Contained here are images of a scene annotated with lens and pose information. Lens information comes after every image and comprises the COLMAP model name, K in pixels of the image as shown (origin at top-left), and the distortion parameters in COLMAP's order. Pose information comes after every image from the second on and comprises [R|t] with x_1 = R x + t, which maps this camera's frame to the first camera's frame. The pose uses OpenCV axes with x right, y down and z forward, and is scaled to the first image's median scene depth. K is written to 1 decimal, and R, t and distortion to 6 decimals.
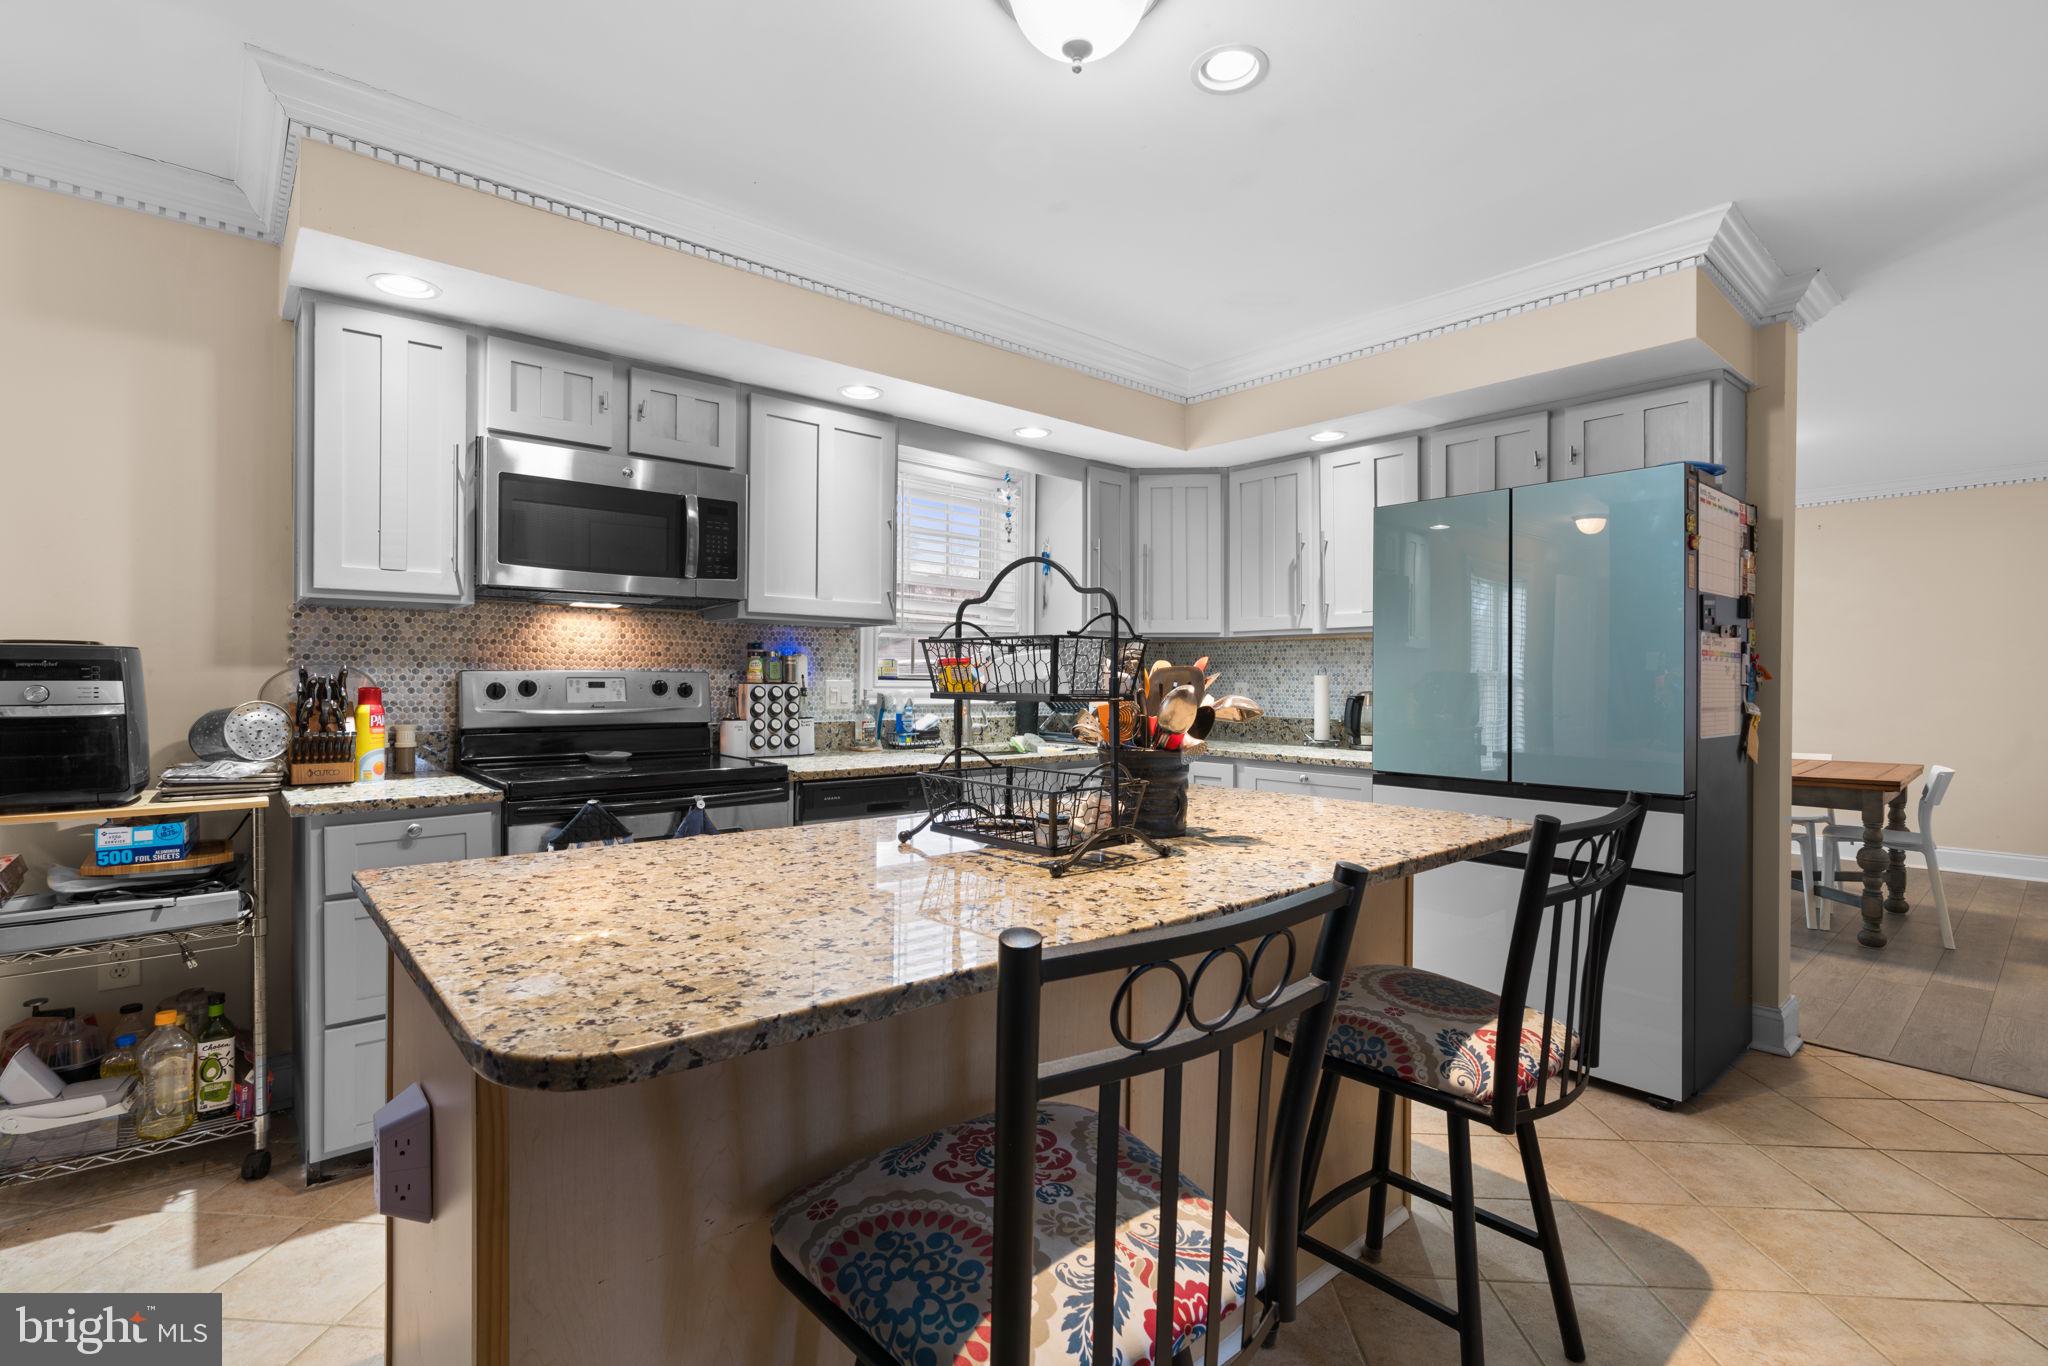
lens RADIAL K [[927.0, 0, 1023.6], [0, 927.0, 689.4], [0, 0, 1]] dist [-0.010150, 0.003212]
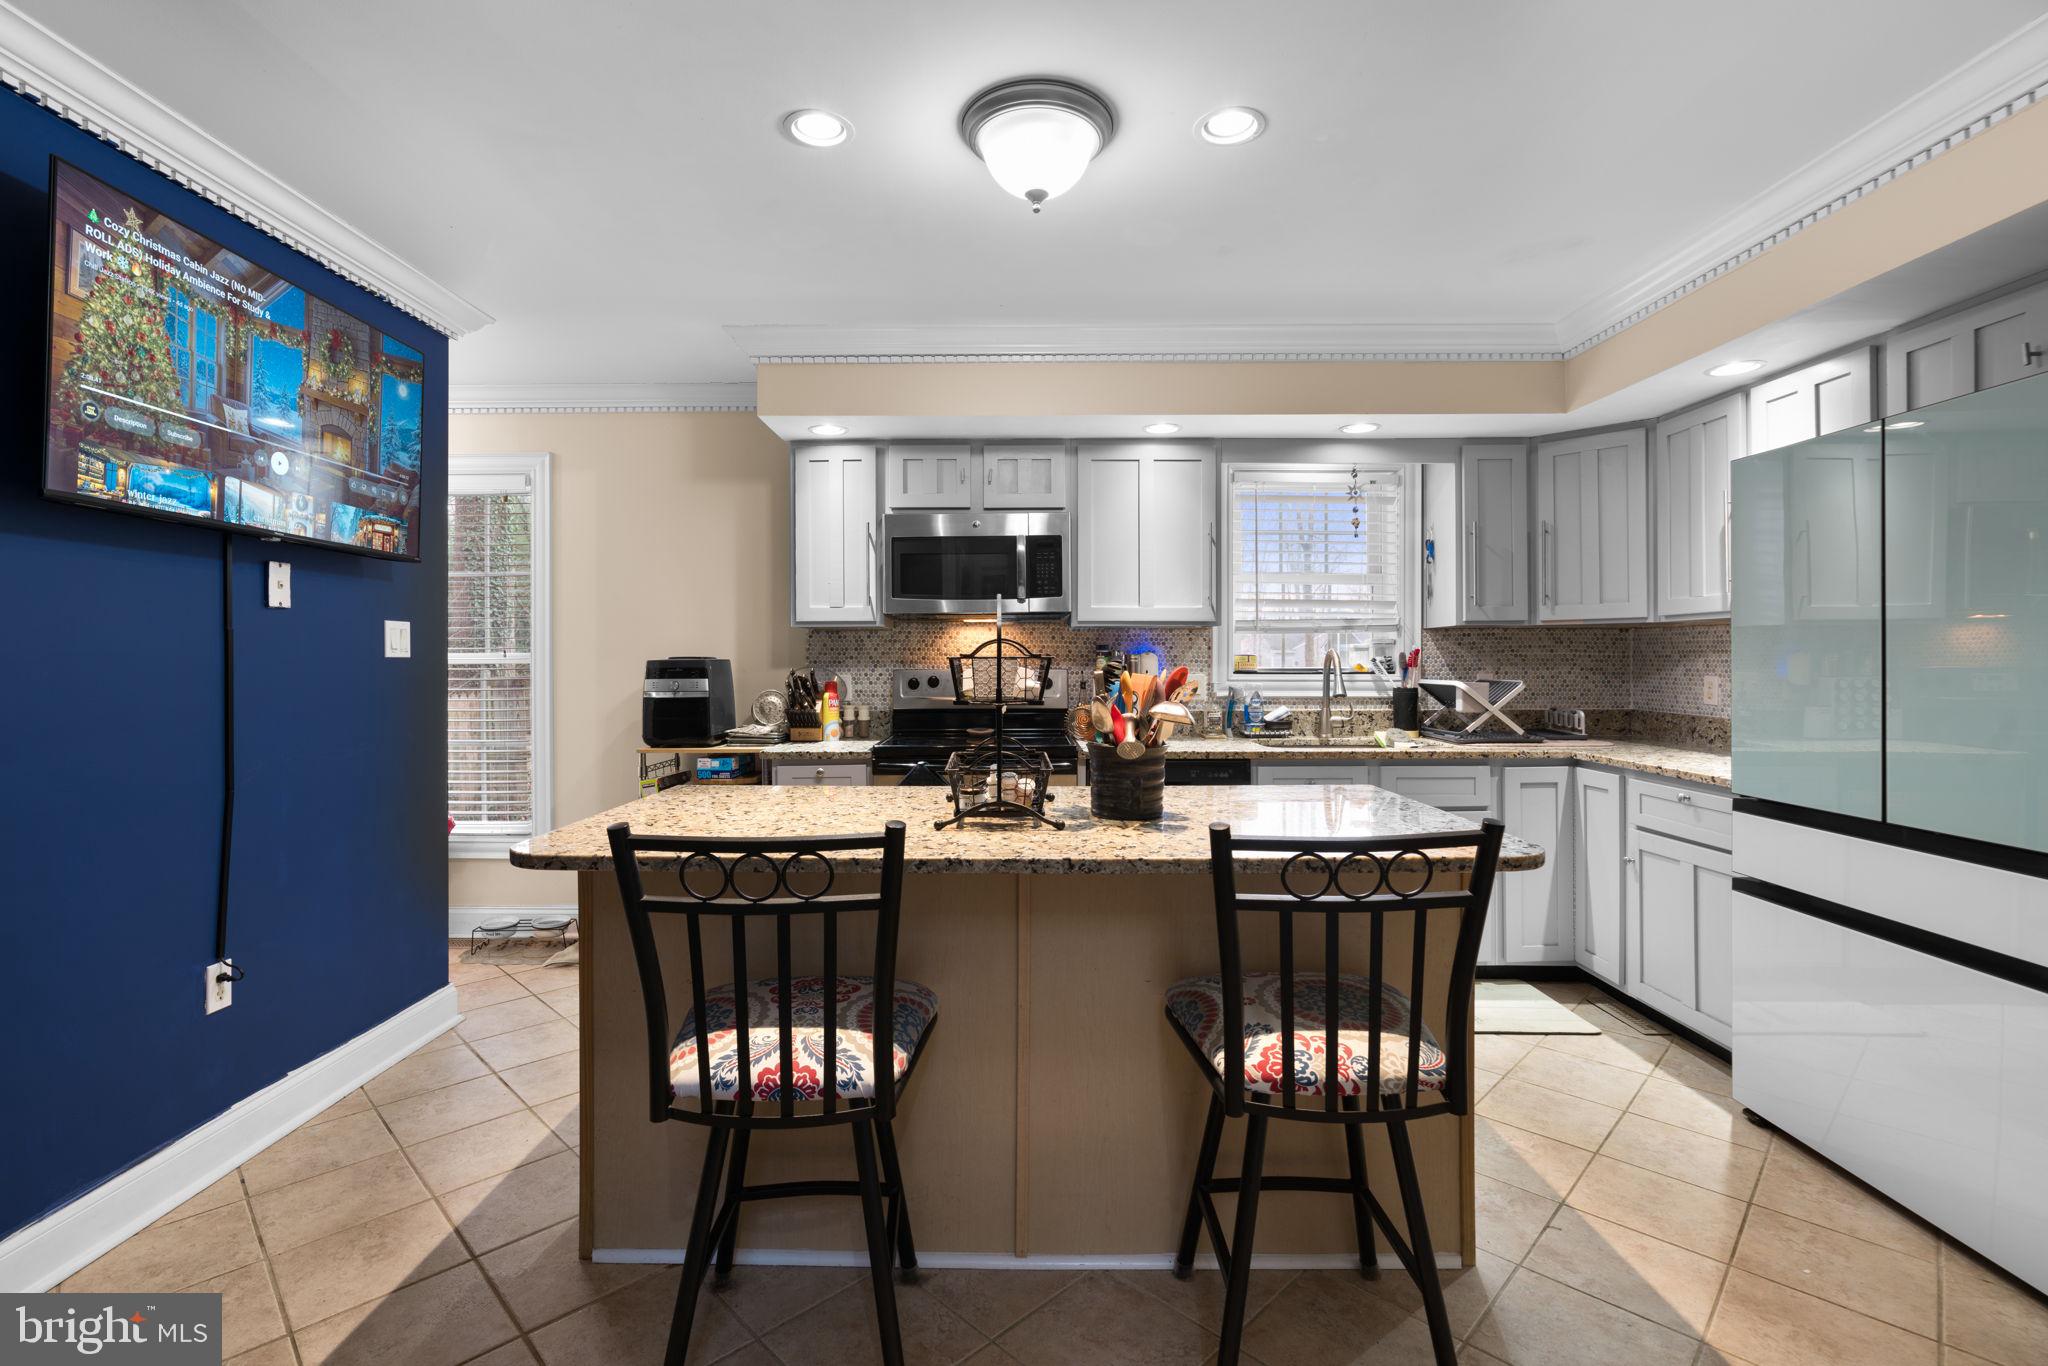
lens RADIAL K [[927.0, 0, 1033.6], [0, 927.0, 667.0], [0, 0, 1]] dist [-0.010150, 0.003212]
pose [[0.760786, -0.001099, -0.649002, 0.440570], [-0.001621, 0.999992, -0.003593, -0.016643], [0.649000, 0.003785, 0.760779, 0.011756]]
